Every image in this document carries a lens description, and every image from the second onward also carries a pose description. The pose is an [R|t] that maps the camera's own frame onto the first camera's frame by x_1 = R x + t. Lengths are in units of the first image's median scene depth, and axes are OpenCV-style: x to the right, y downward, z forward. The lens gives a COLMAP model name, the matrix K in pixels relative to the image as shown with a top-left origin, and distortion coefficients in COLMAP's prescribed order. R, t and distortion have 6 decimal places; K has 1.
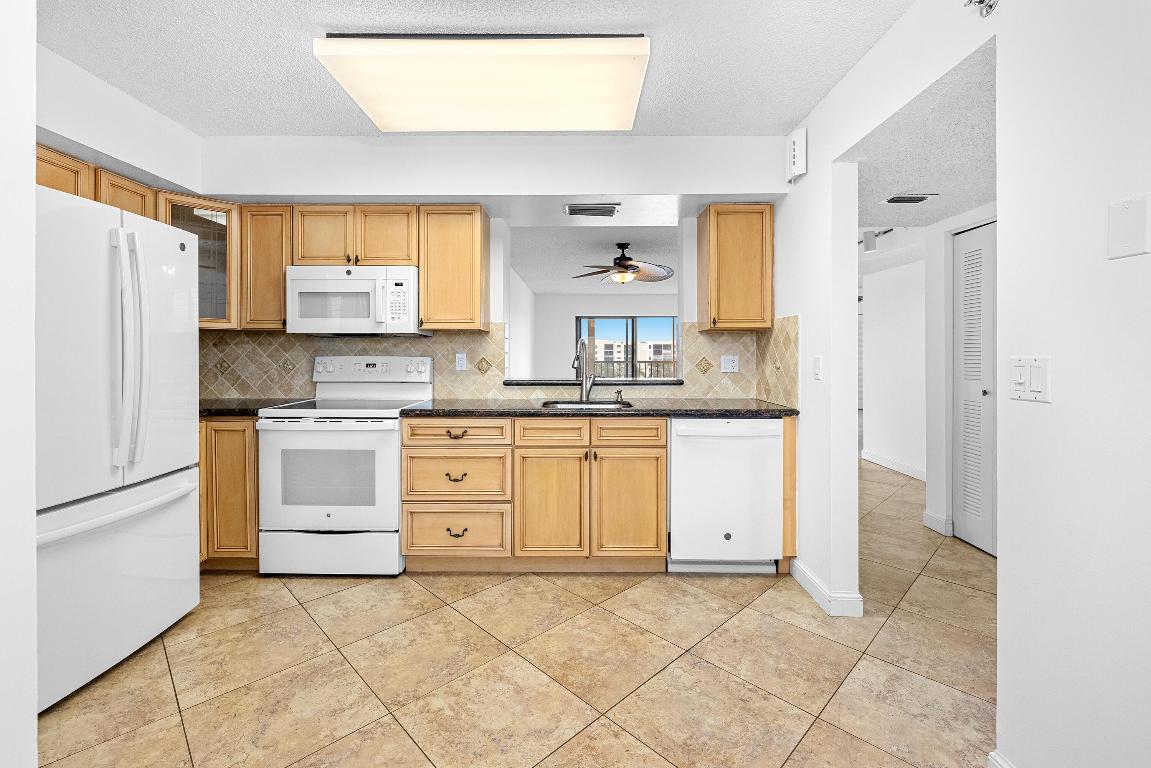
lens RADIAL K [[492.5, 0, 580.5], [0, 492.5, 355.1], [0, 0, 1]] dist [-0.003399, 0.000480]
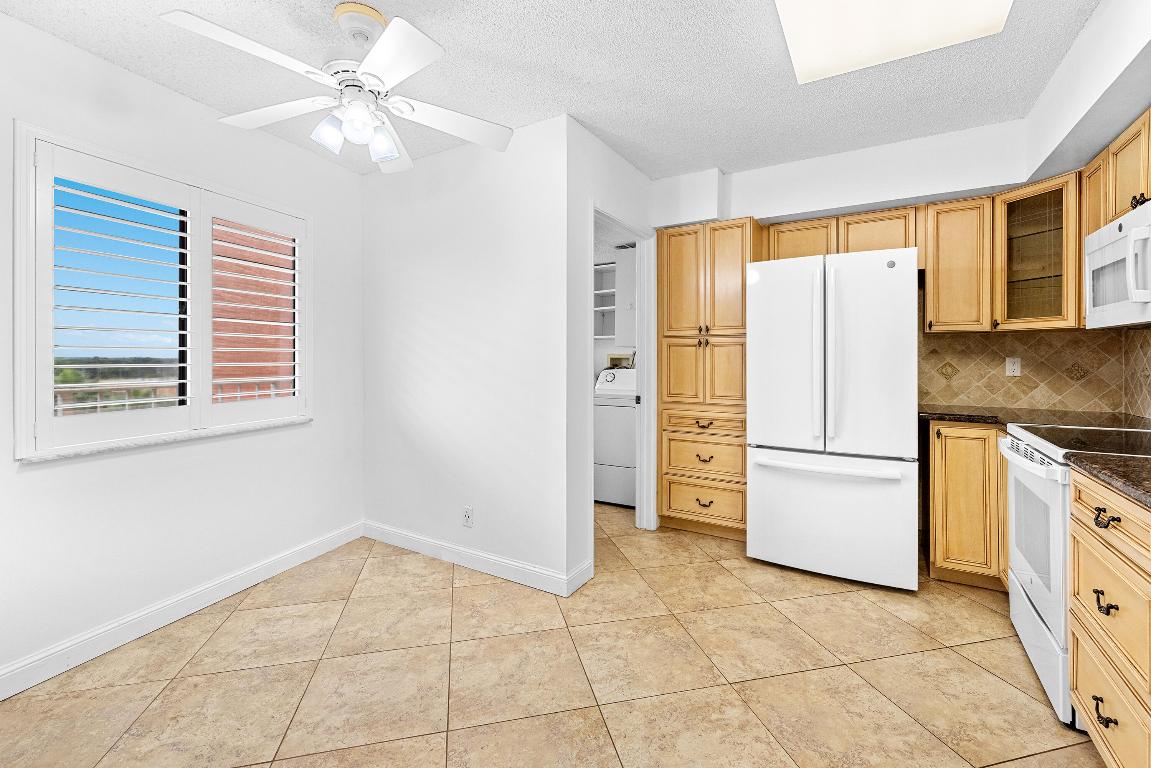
lens RADIAL K [[492.5, 0, 572.4], [0, 492.5, 359.5], [0, 0, 1]] dist [-0.003399, 0.000480]
pose [[-0.526852, 0.005662, -0.849938, 0.457328], [-0.004532, 0.999945, 0.009470, -0.005001], [0.849945, 0.008841, -0.526798, 0.796005]]
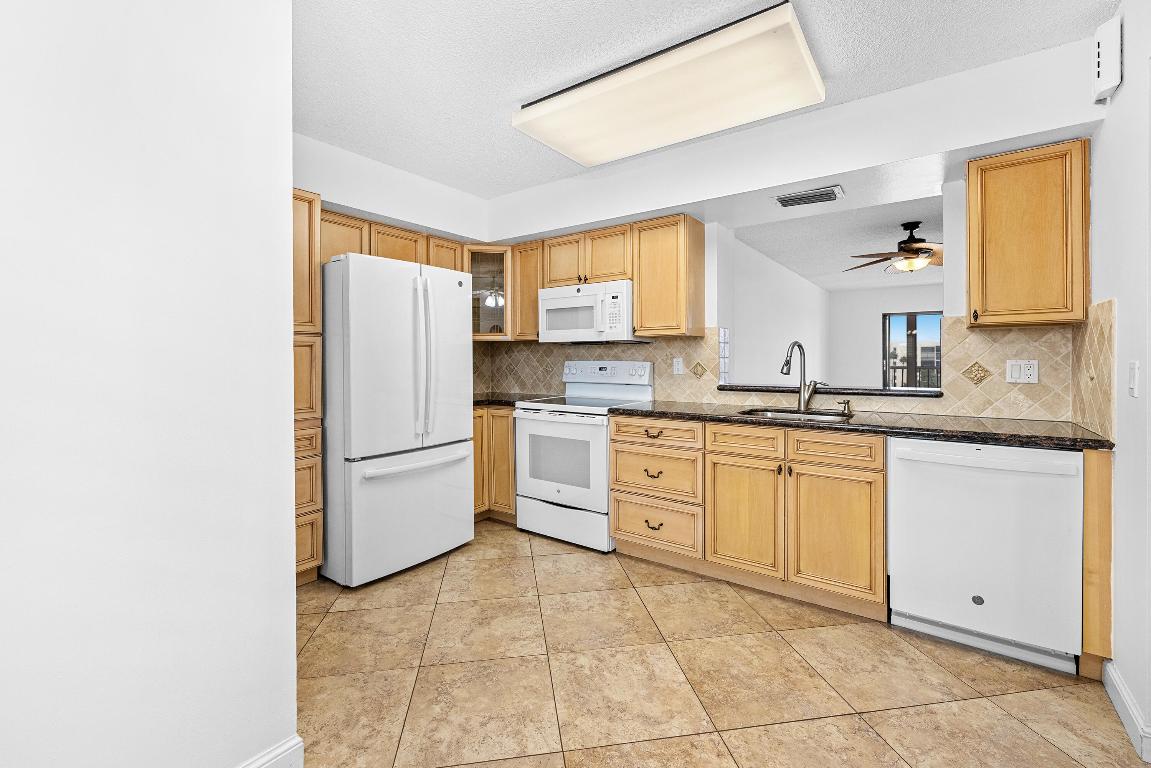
lens RADIAL K [[492.5, 0, 580.9], [0, 492.5, 362.8], [0, 0, 1]] dist [-0.003399, 0.000480]
pose [[0.813961, 0.002073, -0.580916, 0.241484], [0.001677, 0.999981, 0.005918, -0.000399], [0.580917, -0.005791, 0.813942, 0.037571]]
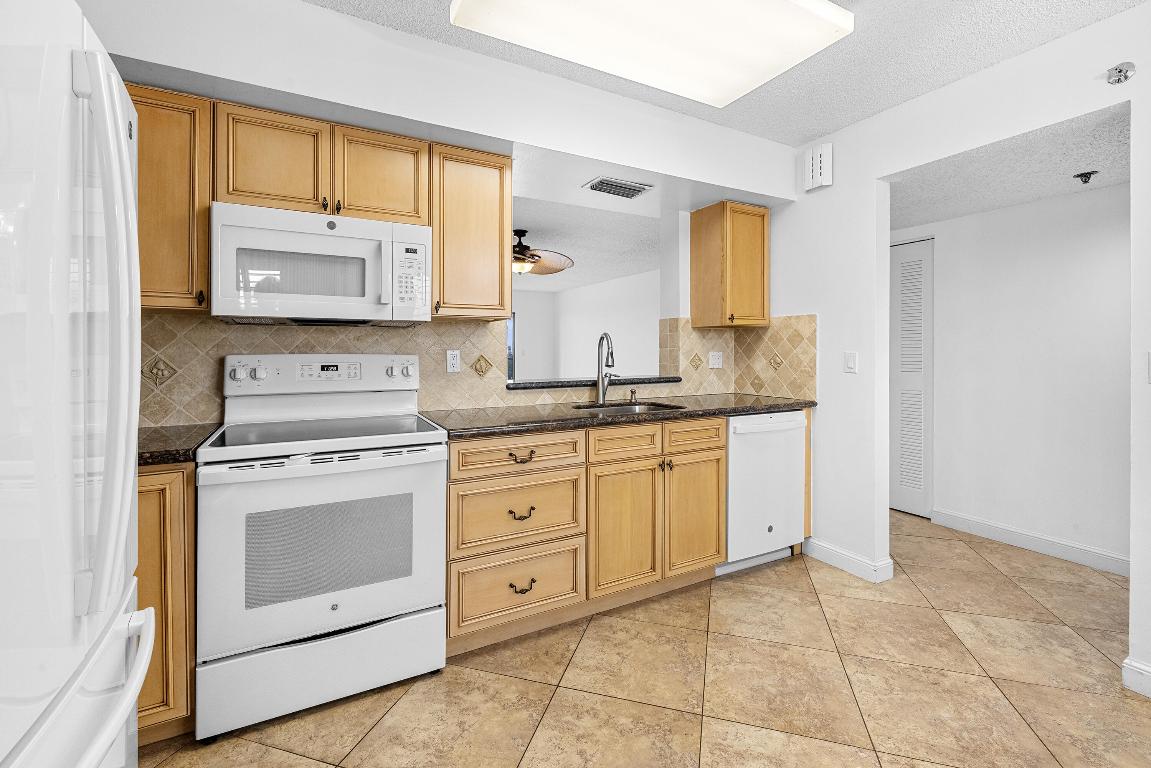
lens RADIAL K [[492.5, 0, 585.6], [0, 492.5, 352.5], [0, 0, 1]] dist [-0.003399, 0.000480]
pose [[0.875929, -0.003263, 0.482429, -0.528915], [0.003184, 0.999994, 0.000982, 0.000334], [-0.482430, 0.000676, 0.875934, 0.292187]]
